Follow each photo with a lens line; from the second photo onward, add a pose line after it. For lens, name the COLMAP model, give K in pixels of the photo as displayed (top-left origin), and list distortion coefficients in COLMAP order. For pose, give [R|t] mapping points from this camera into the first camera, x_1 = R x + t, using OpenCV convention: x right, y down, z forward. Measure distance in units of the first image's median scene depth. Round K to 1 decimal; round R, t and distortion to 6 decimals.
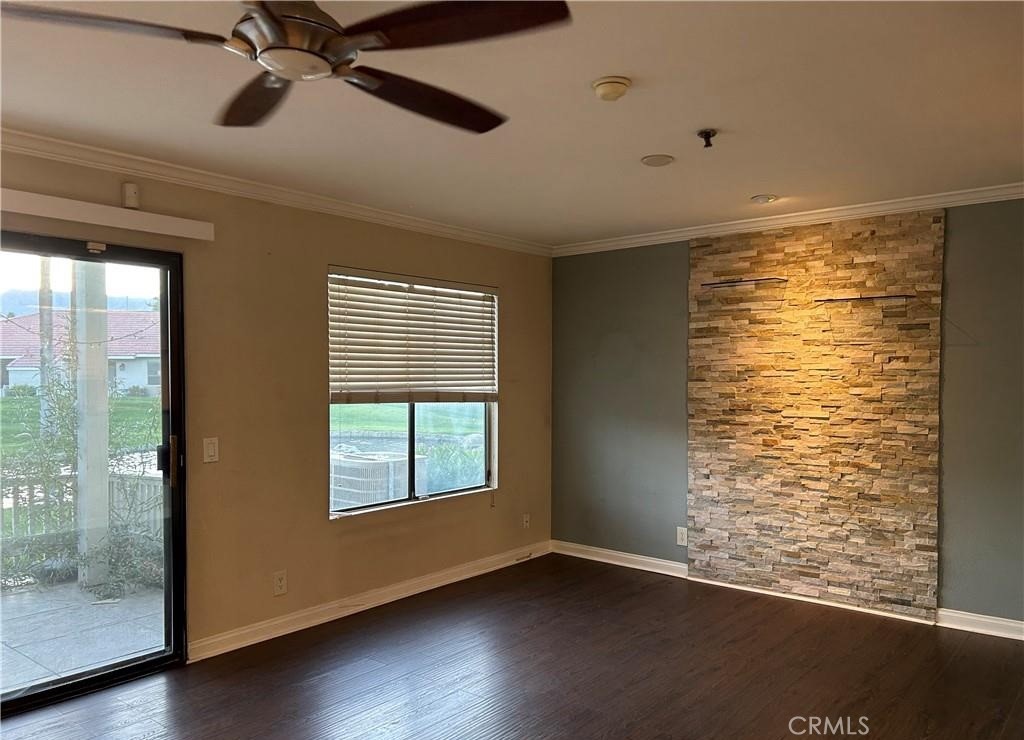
lens RADIAL K [[774.0, 0, 511.1], [0, 774.0, 370.6], [0, 0, 1]] dist [0.037561, -0.030418]
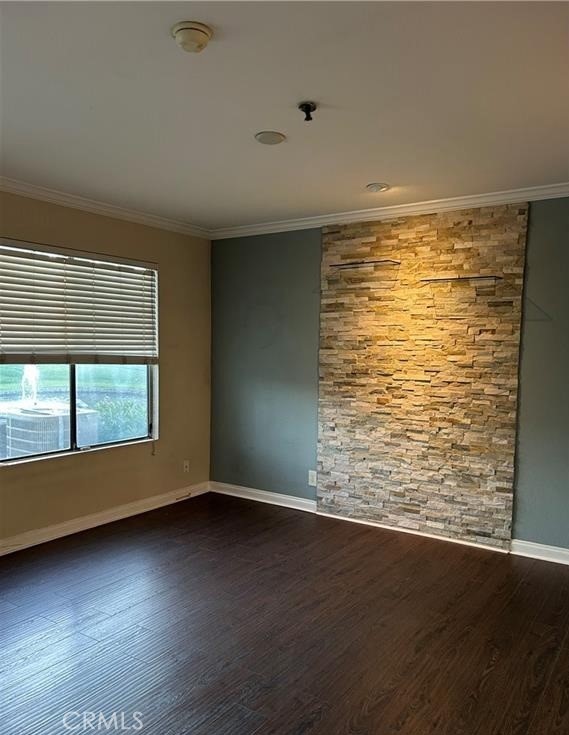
lens RADIAL K [[587.2, 0, 285.1], [0, 587.2, 370.5], [0, 0, 1]] dist [0.057669, -0.025457]
pose [[0.994417, 0.010355, 0.105015, 0.091045], [-0.015568, 0.998680, 0.048938, 0.004615], [-0.104370, -0.050300, 0.993266, 0.128186]]
